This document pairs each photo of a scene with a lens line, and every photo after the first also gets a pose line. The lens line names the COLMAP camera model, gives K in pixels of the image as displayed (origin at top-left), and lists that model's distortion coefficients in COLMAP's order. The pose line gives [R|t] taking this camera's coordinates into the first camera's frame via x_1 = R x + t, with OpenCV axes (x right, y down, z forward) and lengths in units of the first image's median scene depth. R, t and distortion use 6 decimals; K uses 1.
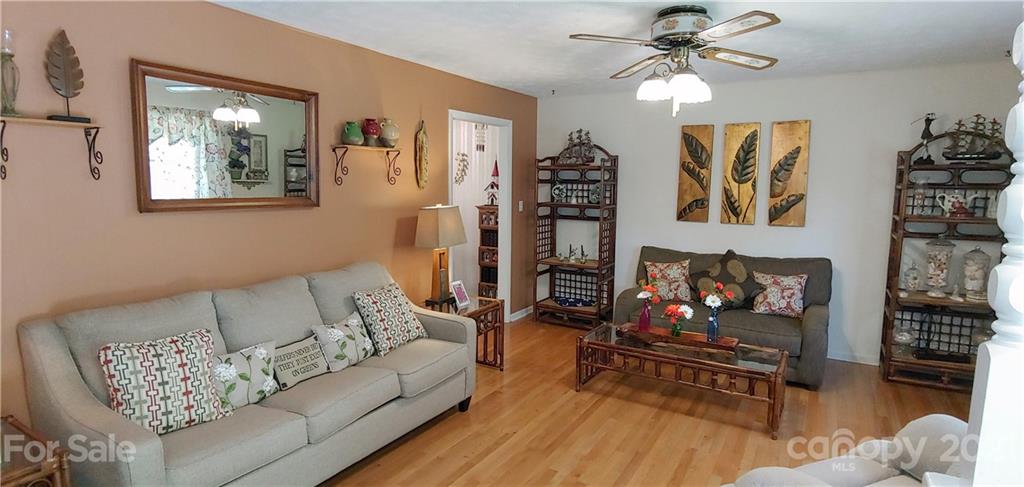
lens RADIAL K [[512.5, 0, 513.0], [0, 512.5, 239.7], [0, 0, 1]] dist [-0.027982, -0.001224]
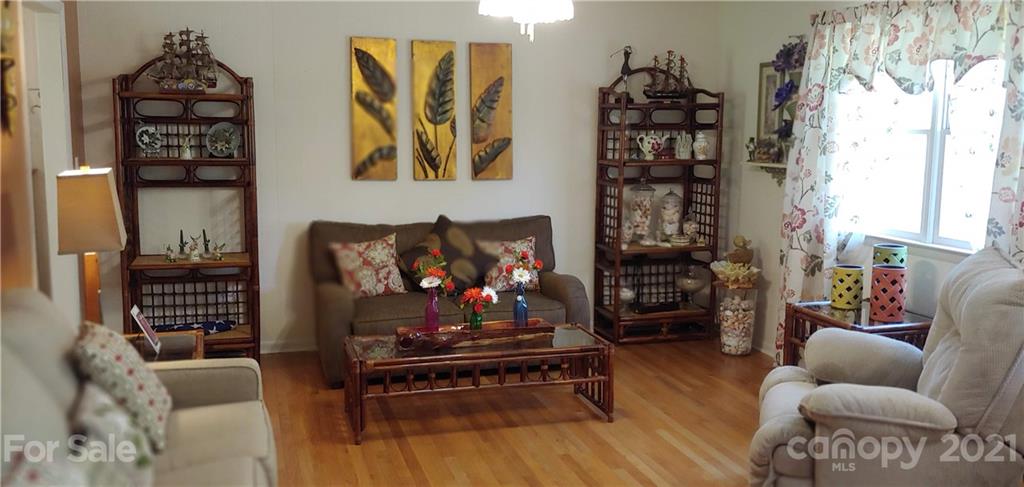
lens RADIAL K [[860.6, 0, 511.0], [0, 860.6, 247.4], [0, 0, 1]] dist [0.073269, -0.009144]
pose [[0.672809, -0.103336, 0.732564, -0.425155], [0.080906, 0.994535, 0.065983, -0.007922], [-0.735379, 0.014875, 0.677493, 0.083307]]
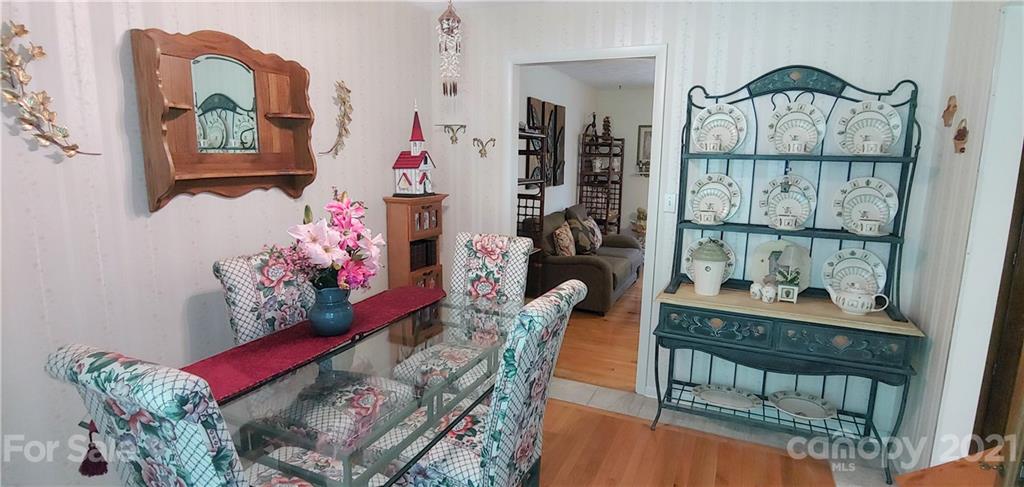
lens RADIAL K [[512.5, 0, 513.2], [0, 512.5, 244.2], [0, 0, 1]] dist [-0.027982, -0.001224]
pose [[-0.119178, -0.179824, 0.976453, -0.783245], [0.095976, 0.976770, 0.191597, -0.144645], [-0.988223, 0.116551, -0.099151, 1.264247]]
